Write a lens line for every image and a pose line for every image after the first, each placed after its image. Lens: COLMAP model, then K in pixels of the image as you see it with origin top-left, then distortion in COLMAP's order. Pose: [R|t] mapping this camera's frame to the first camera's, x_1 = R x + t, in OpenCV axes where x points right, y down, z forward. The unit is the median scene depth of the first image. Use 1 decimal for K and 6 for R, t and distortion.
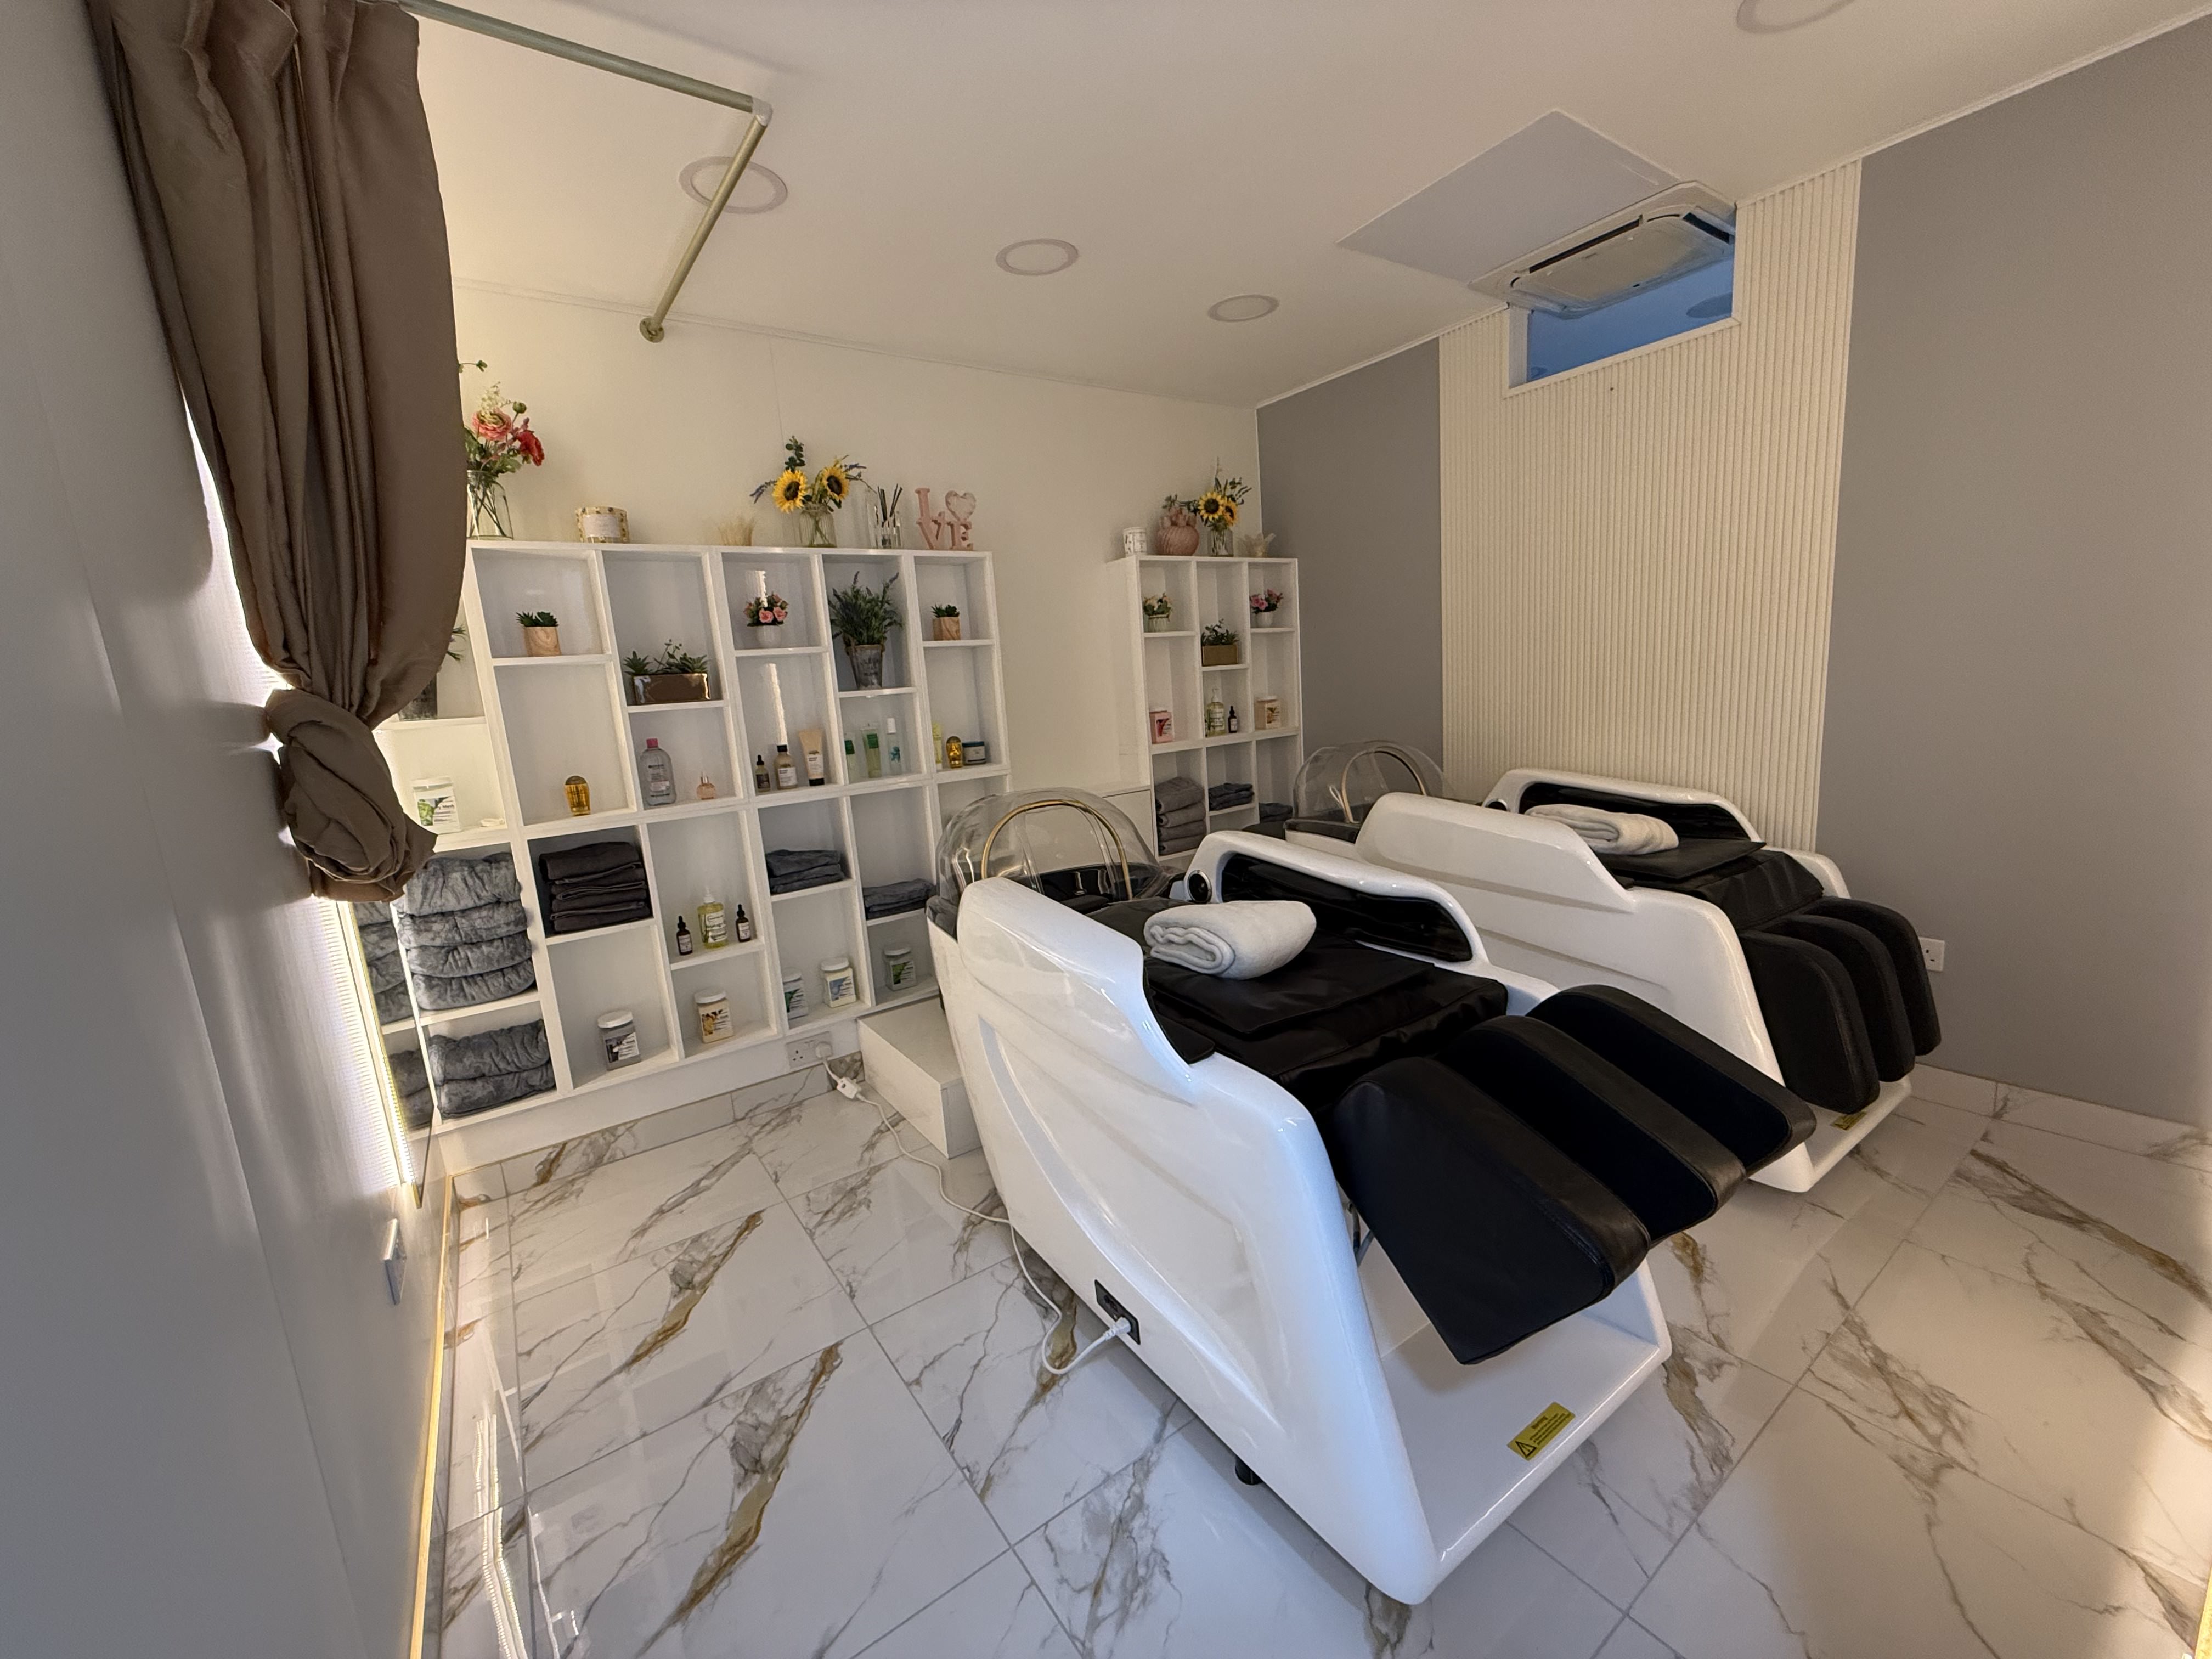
lens RADIAL K [[881.3, 0, 1106.3], [0, 881.3, 826.9], [0, 0, 1]] dist [0.002906, -0.000796]
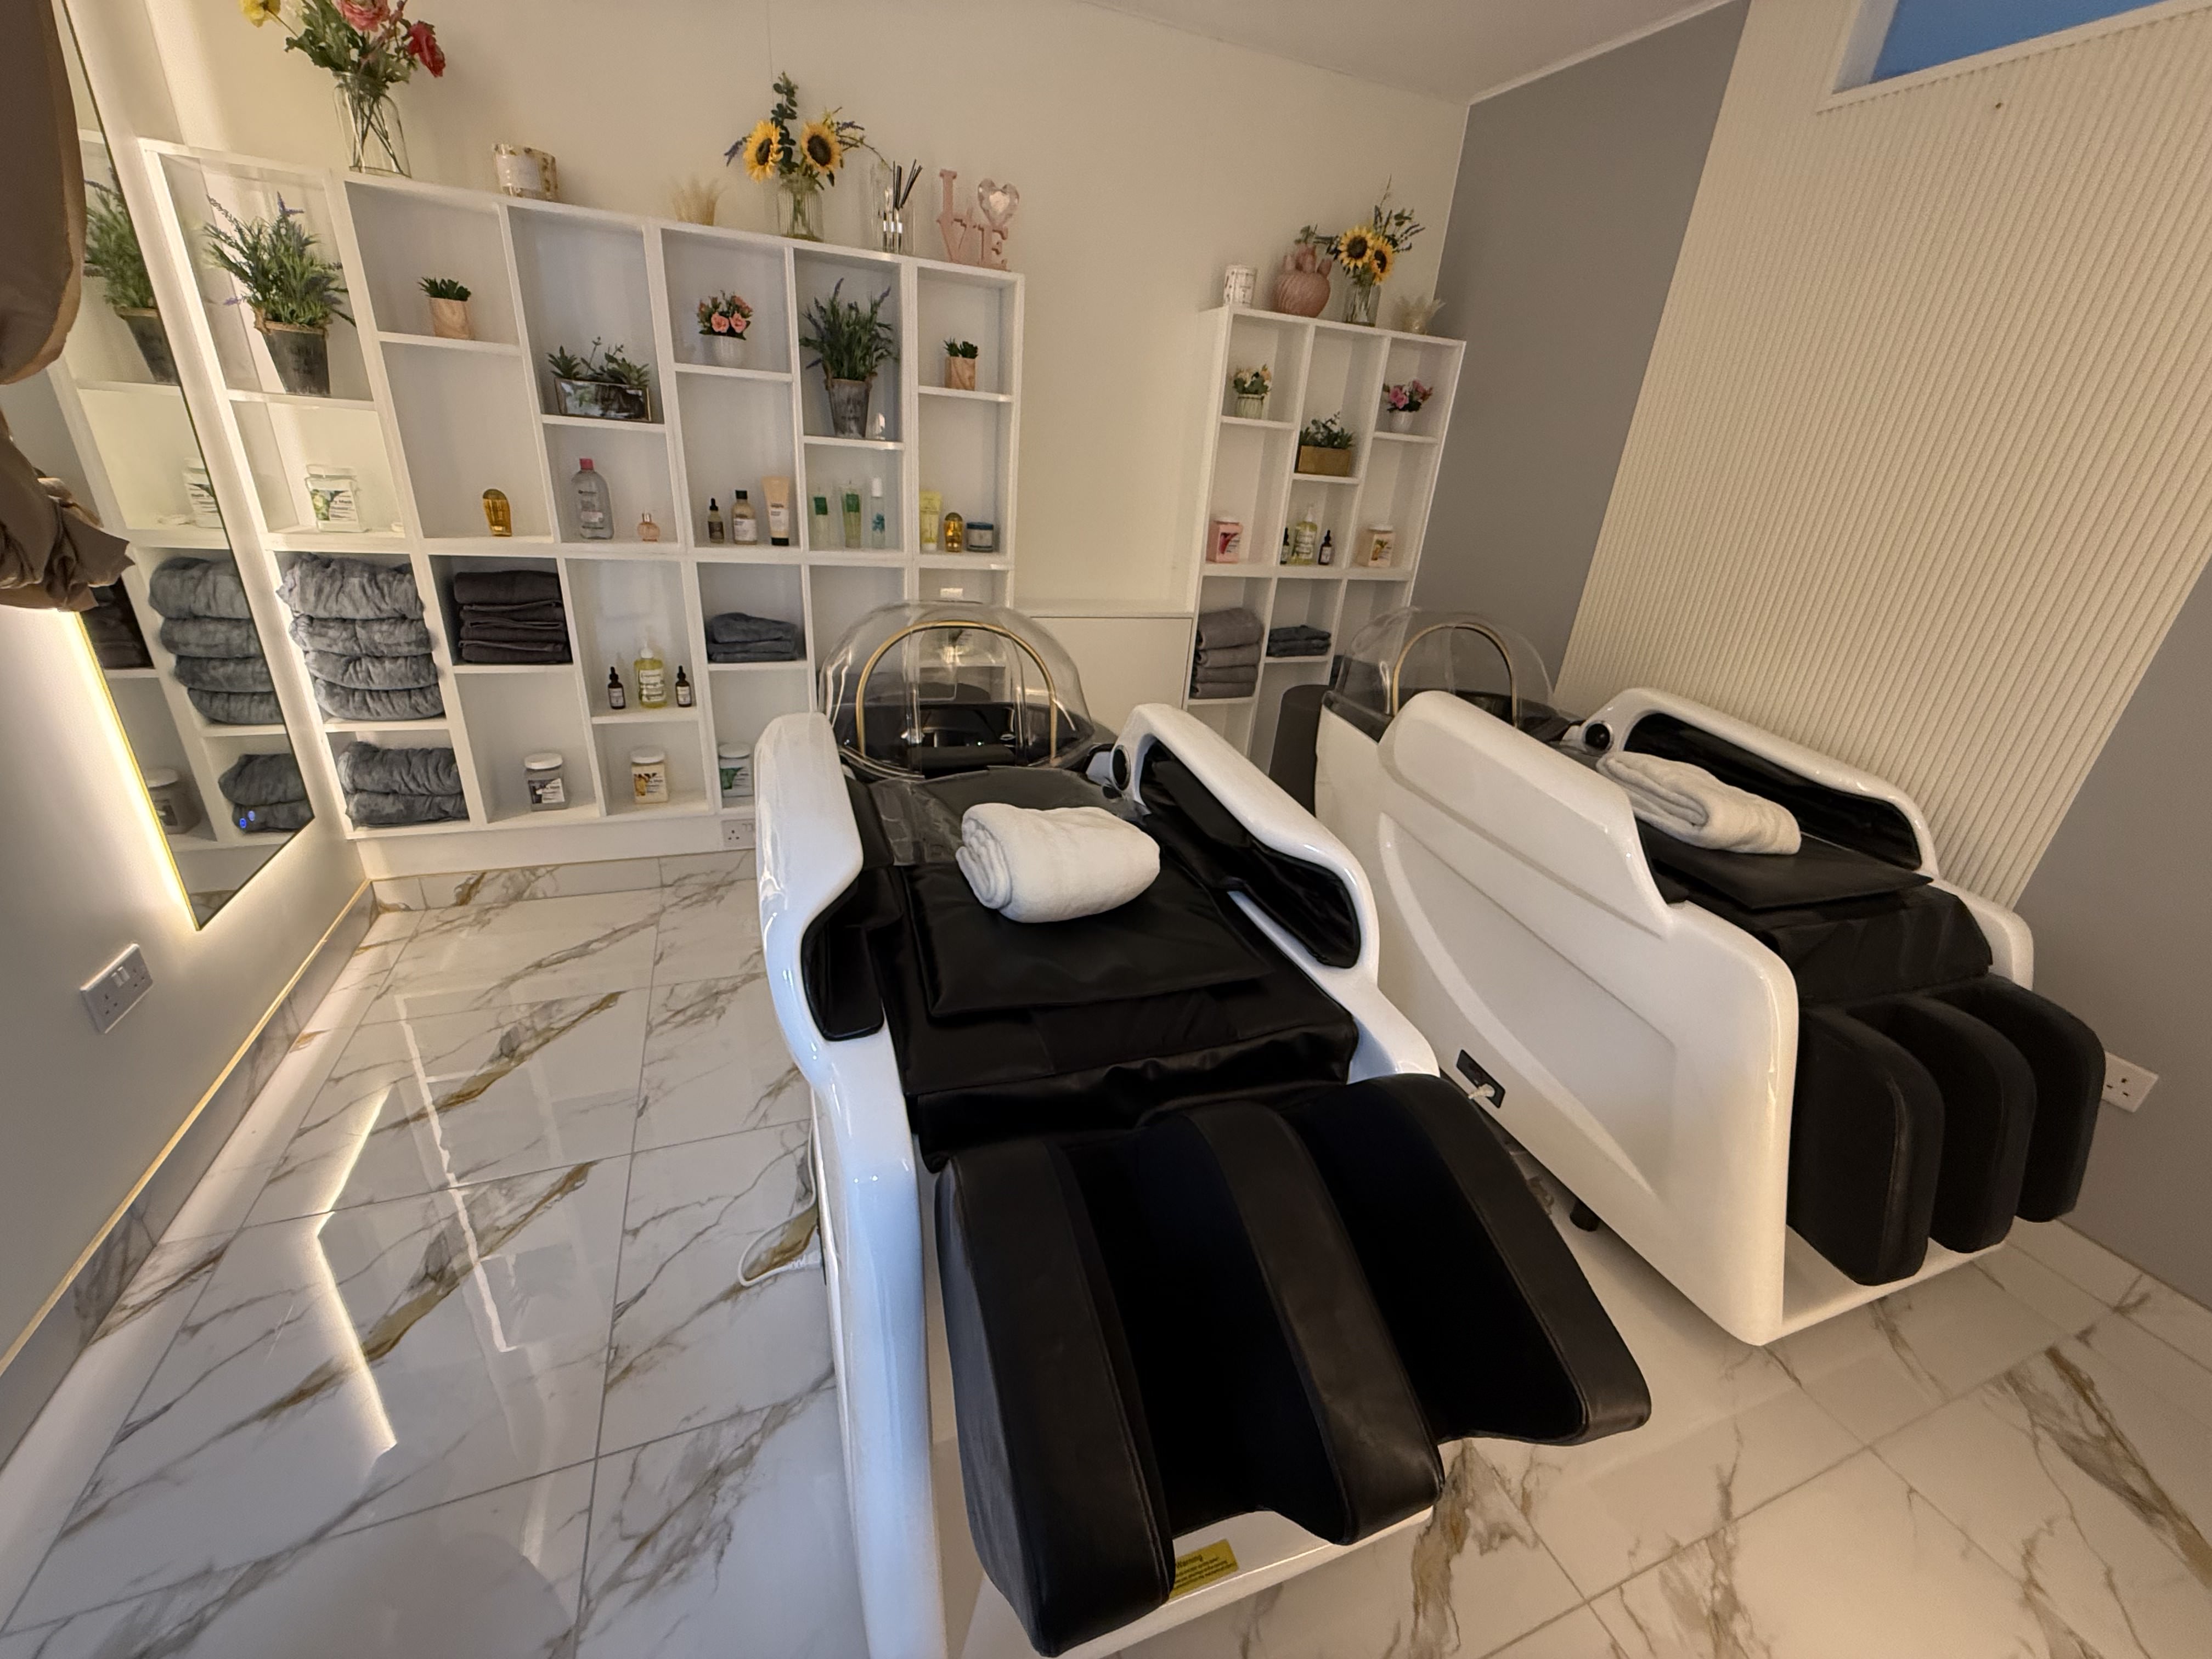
lens RADIAL K [[881.3, 0, 1113.1], [0, 881.3, 828.9], [0, 0, 1]] dist [0.002906, -0.000796]
pose [[0.960921, 0.227544, -0.157655, 0.218644], [-0.182660, 0.949117, 0.256540, -0.075206], [0.208007, -0.217717, 0.953589, 0.204602]]
